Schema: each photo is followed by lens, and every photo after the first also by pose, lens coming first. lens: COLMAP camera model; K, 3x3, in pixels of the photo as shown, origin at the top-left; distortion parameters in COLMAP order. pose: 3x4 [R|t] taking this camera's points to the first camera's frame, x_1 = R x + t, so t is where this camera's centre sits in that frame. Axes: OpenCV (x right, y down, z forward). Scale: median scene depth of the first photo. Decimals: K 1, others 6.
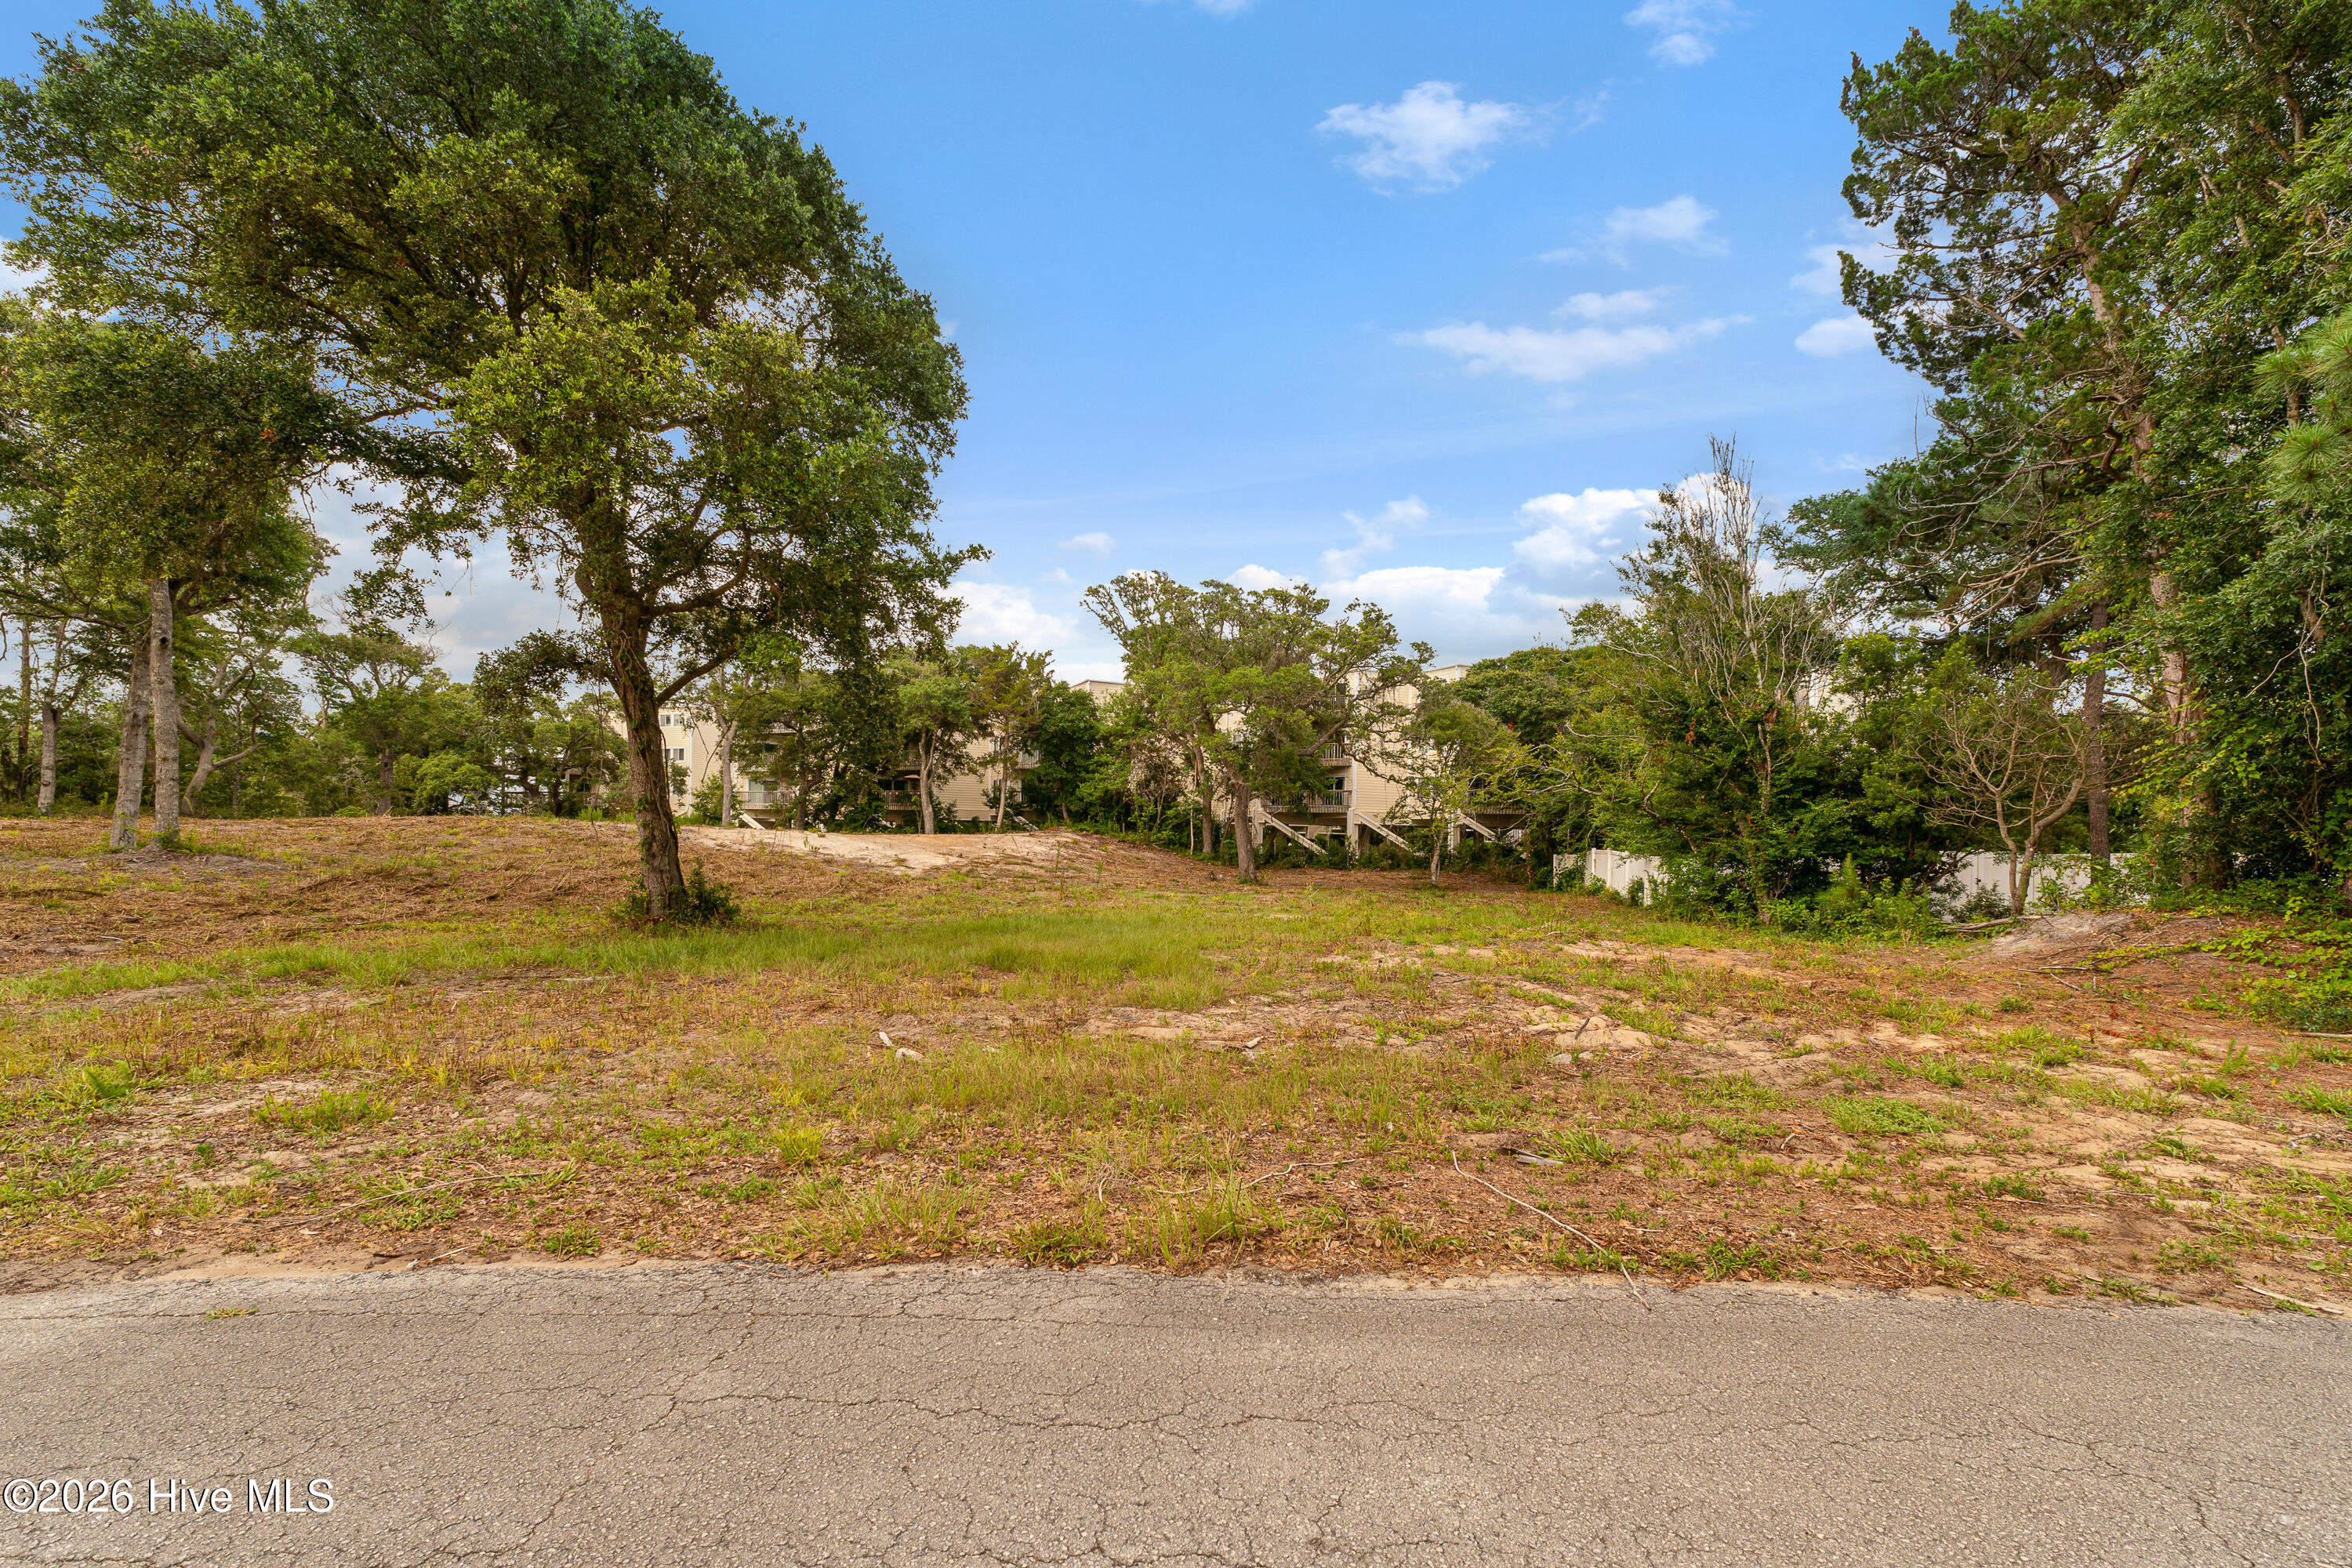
lens RADIAL K [[1018.8, 0, 1128.4], [0, 1018.8, 874.7], [0, 0, 1]] dist [0.002523, 0.000273]
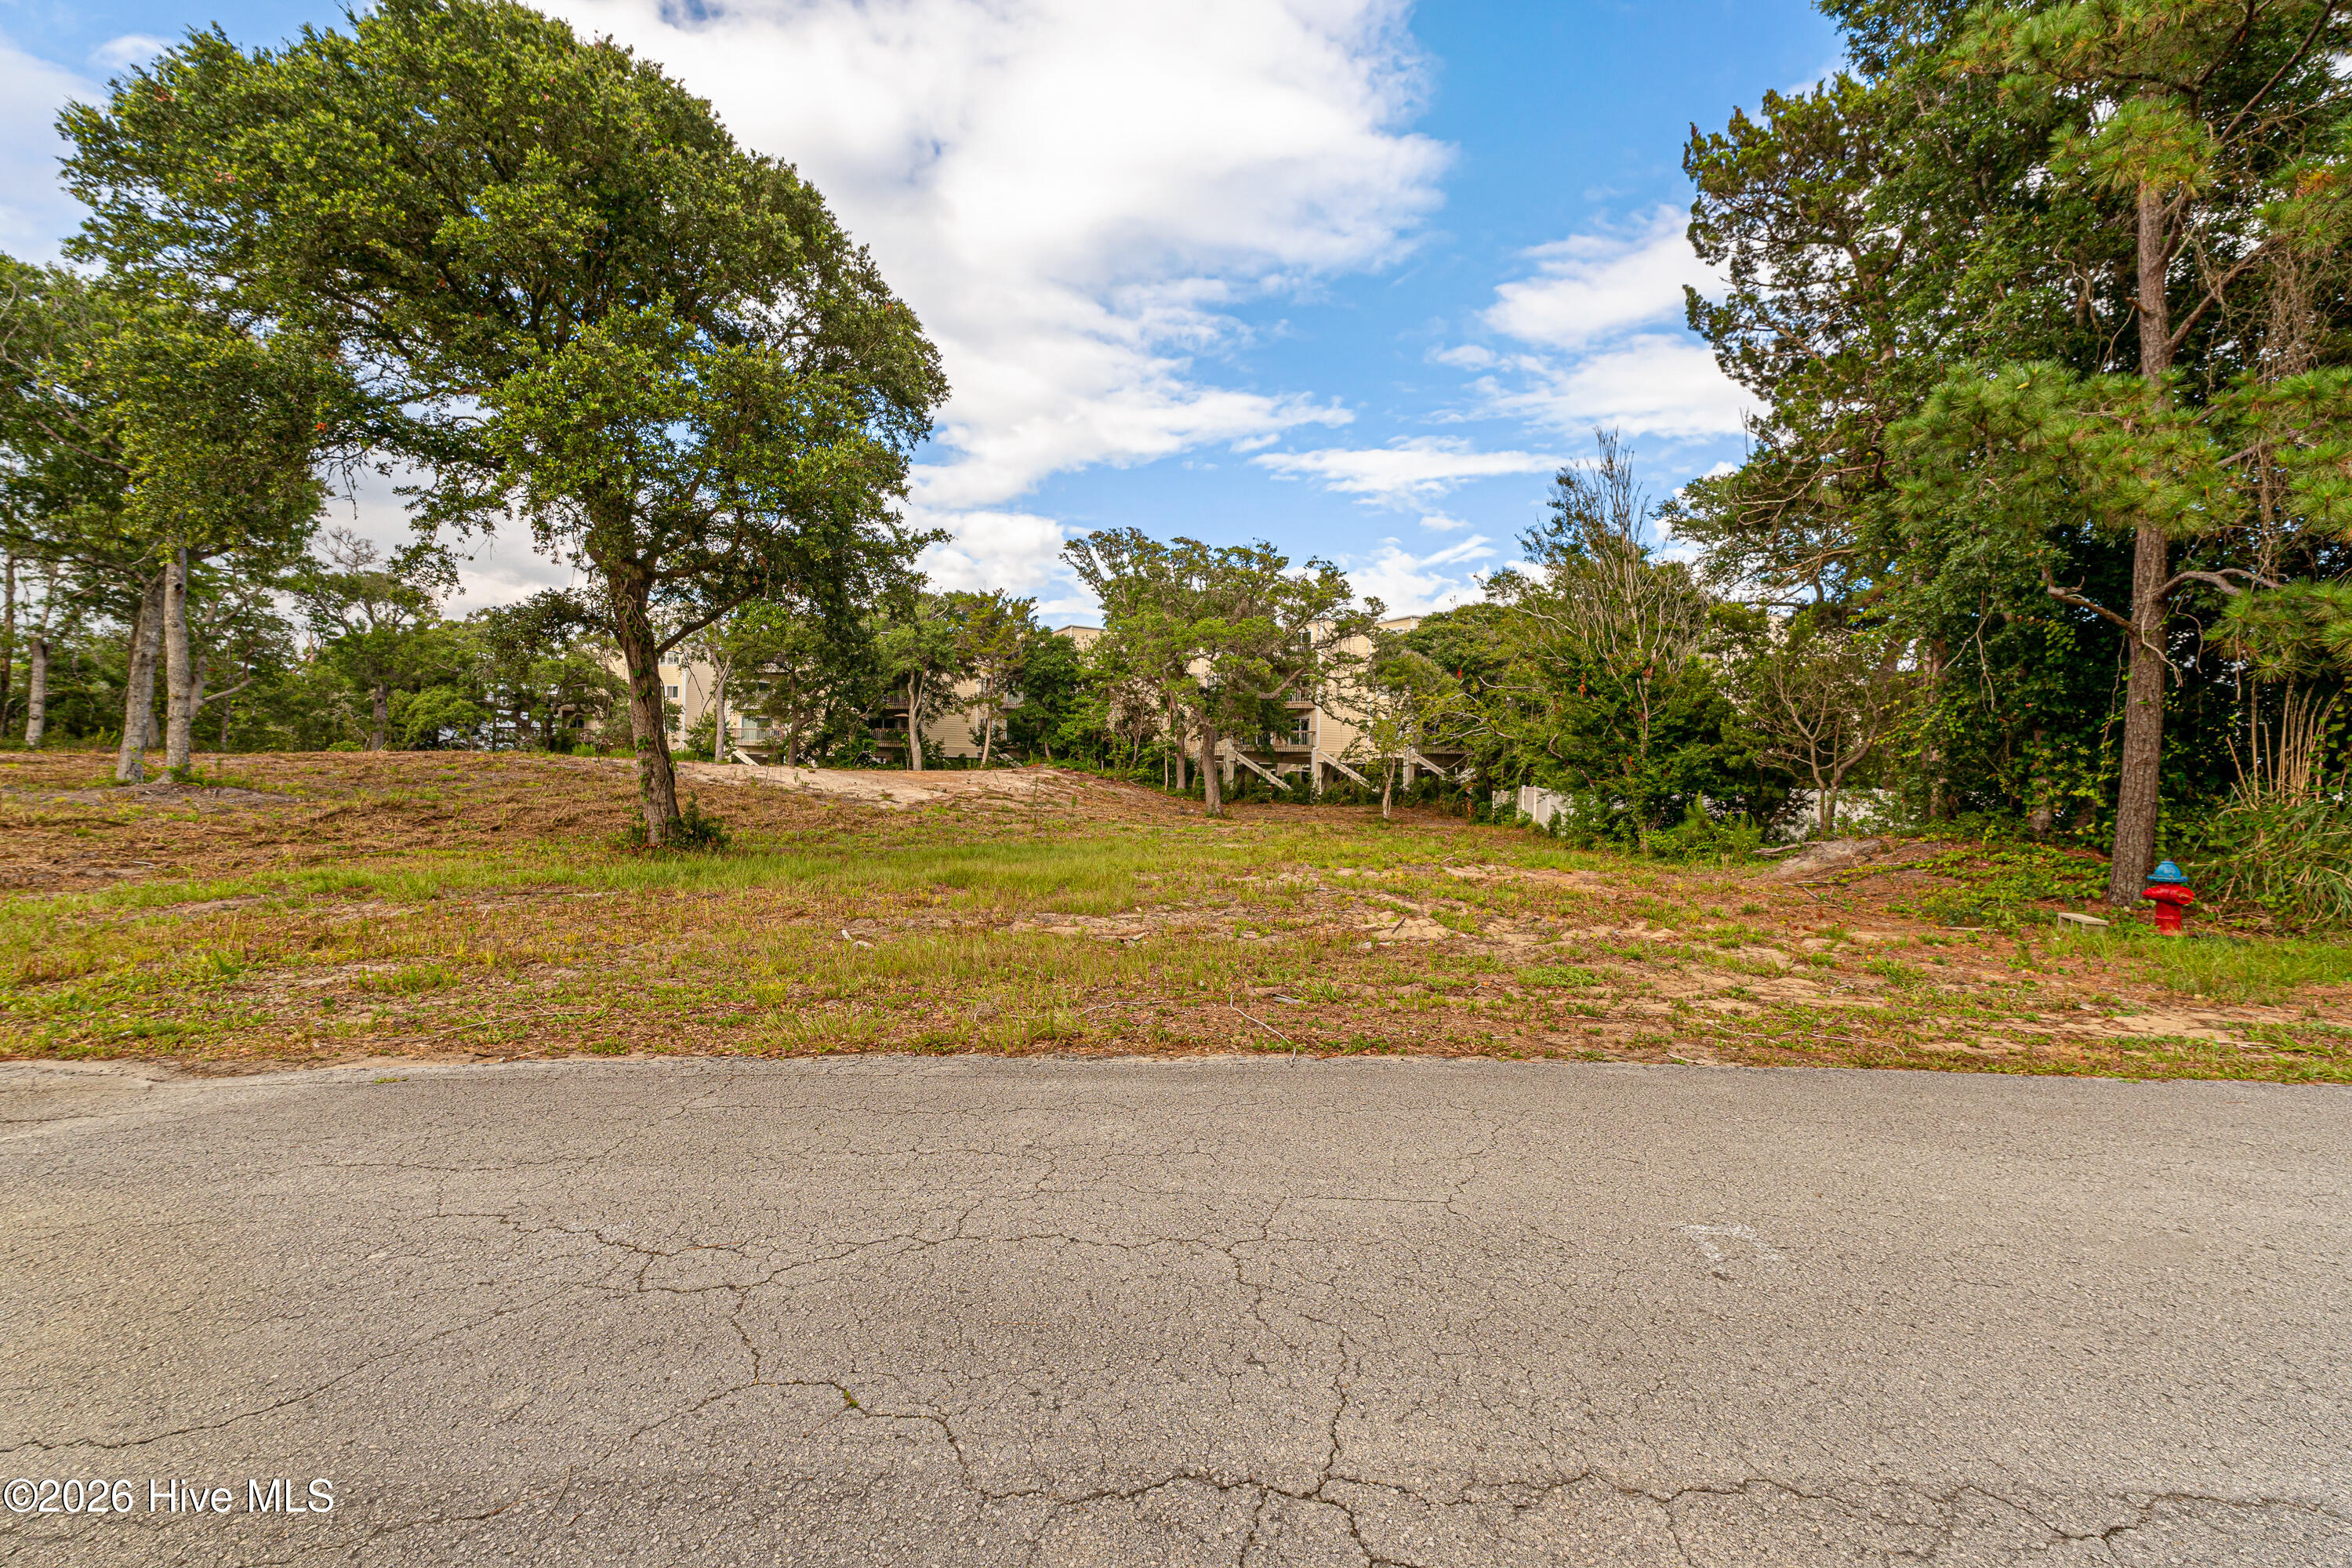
lens RADIAL K [[980.1, 0, 1176.0], [0, 980.1, 790.7], [0, 0, 1]] dist [0.001103, 0.000222]
pose [[0.998160, 0.002860, 0.060568, 0.018914], [-0.001682, 0.999809, -0.019486, 0.001097], [-0.060612, 0.019349, 0.997974, -0.047887]]
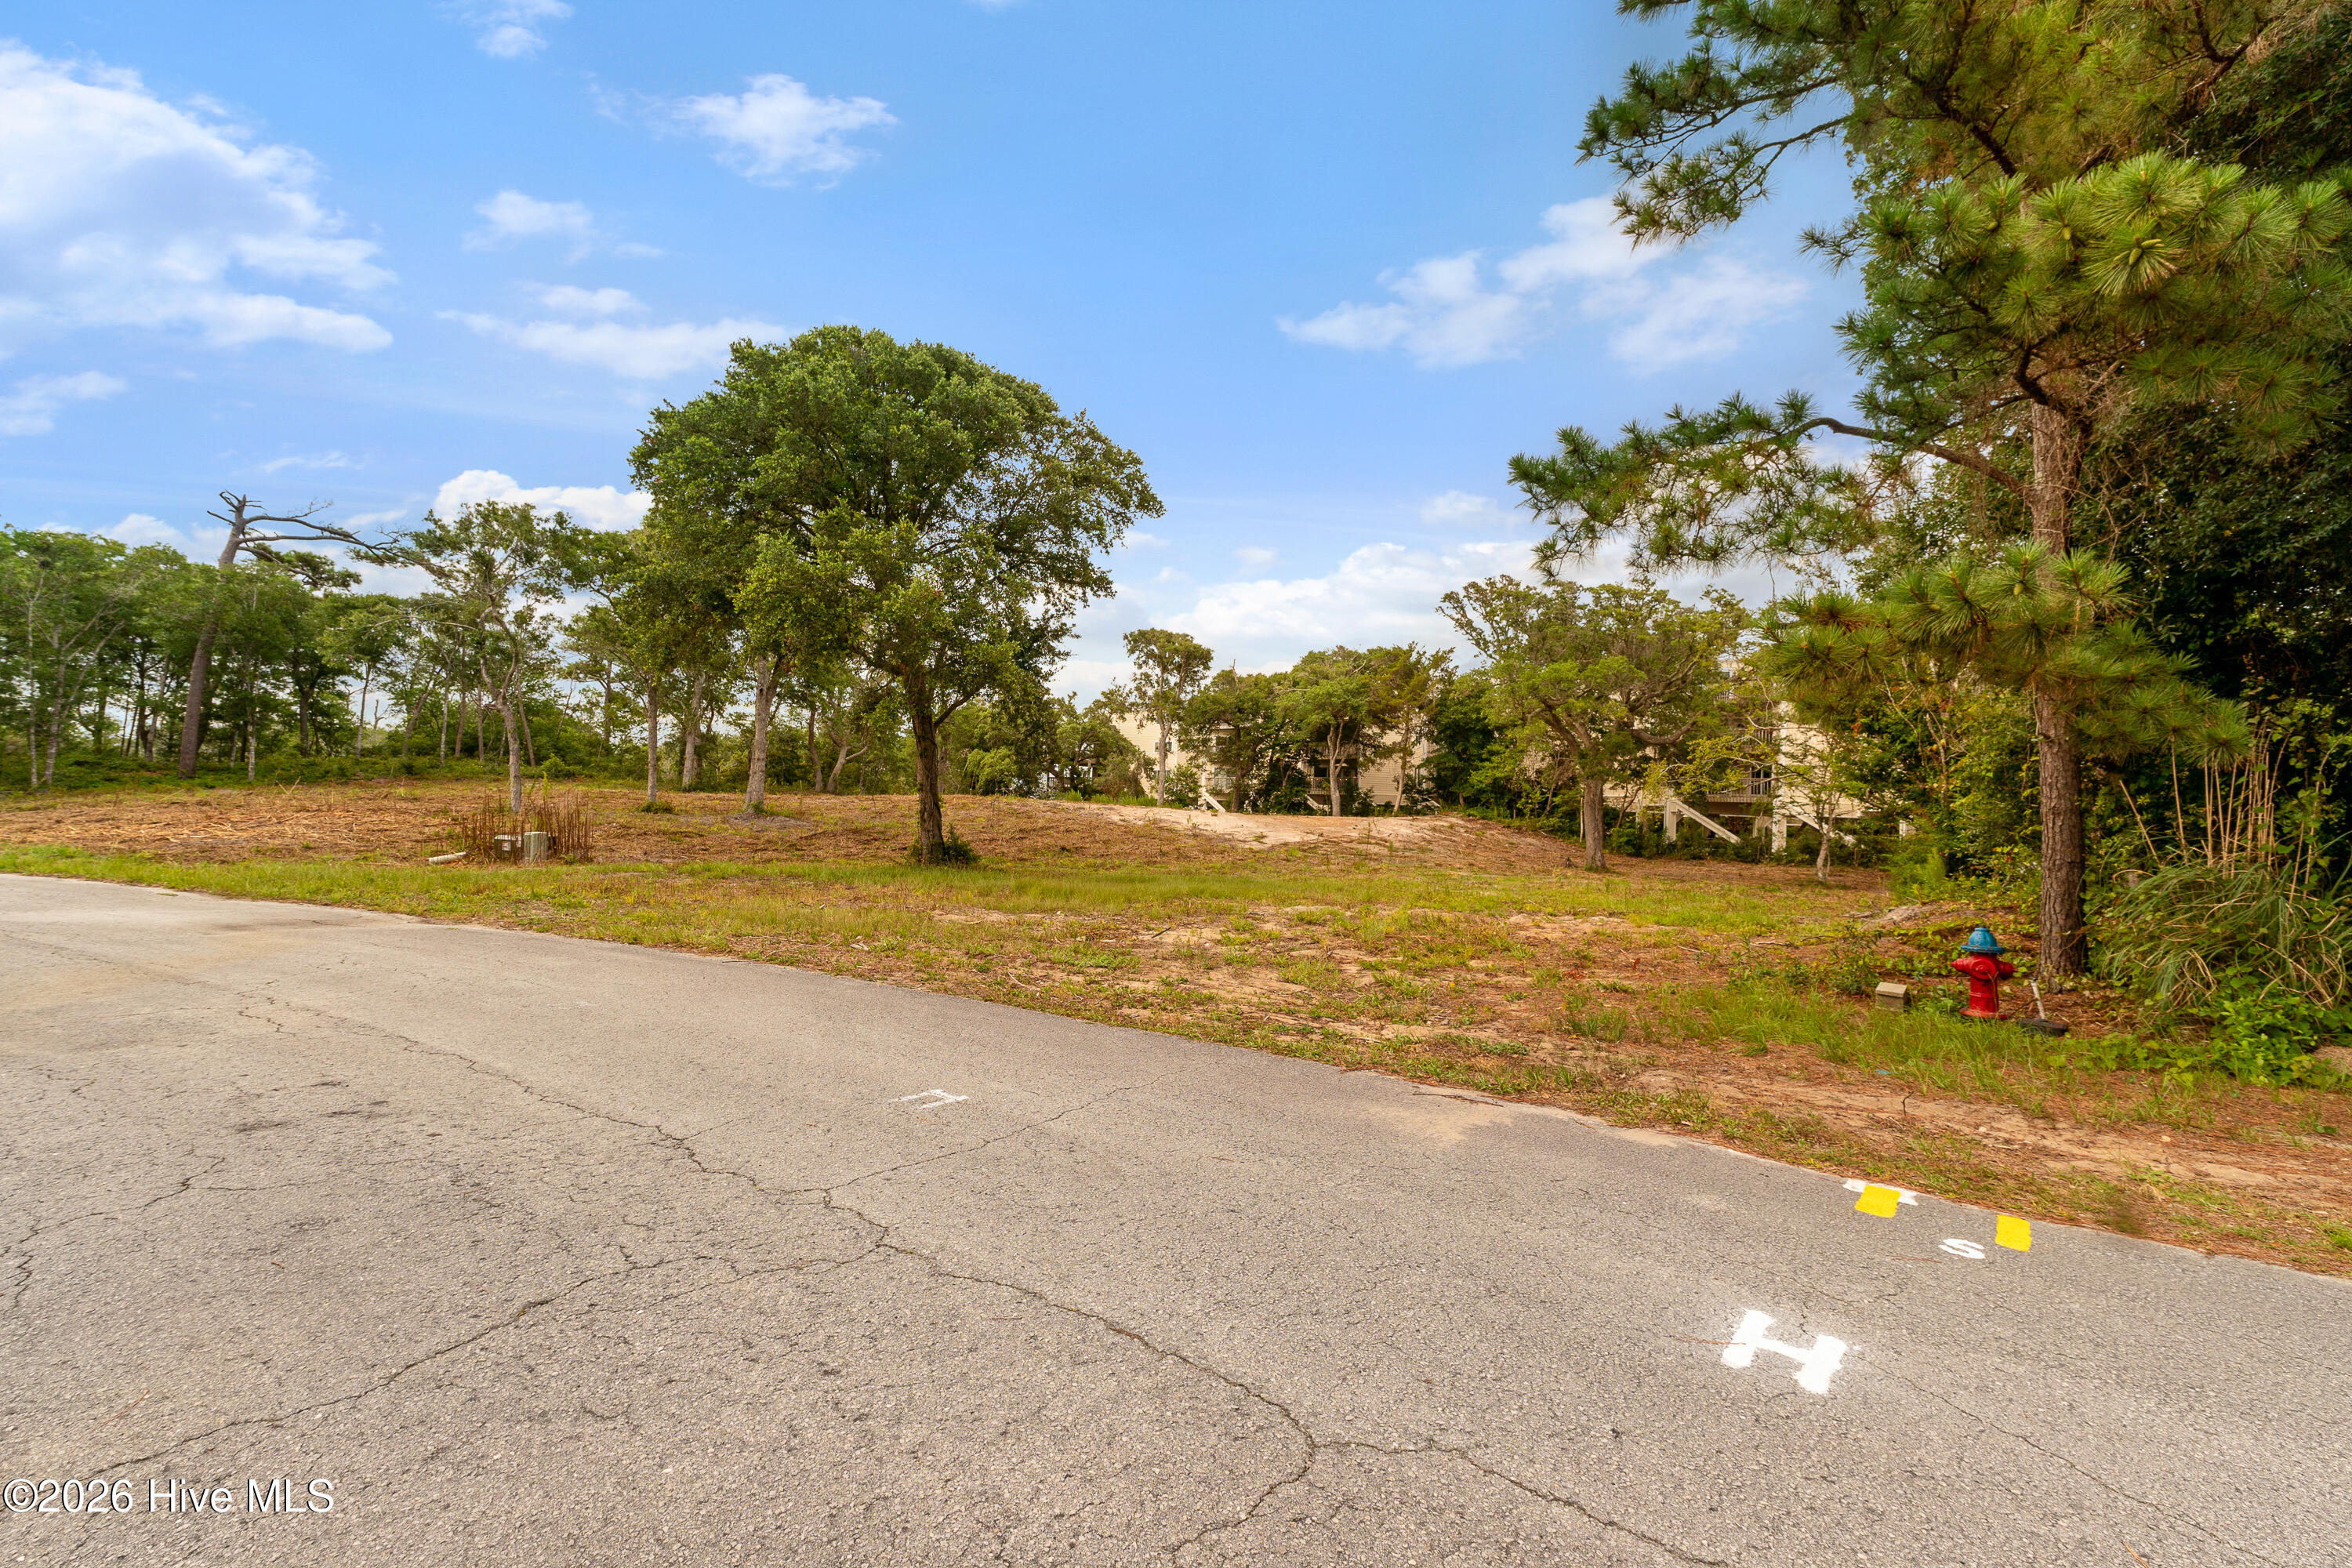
lens RADIAL K [[980.1, 0, 1176.0], [0, 980.1, 790.7], [0, 0, 1]] dist [0.001103, 0.000222]
pose [[0.893325, 0.009512, -0.449311, 0.259330], [-0.039855, 0.997514, -0.058121, 0.003823], [0.447641, 0.069828, 0.891483, -0.084512]]
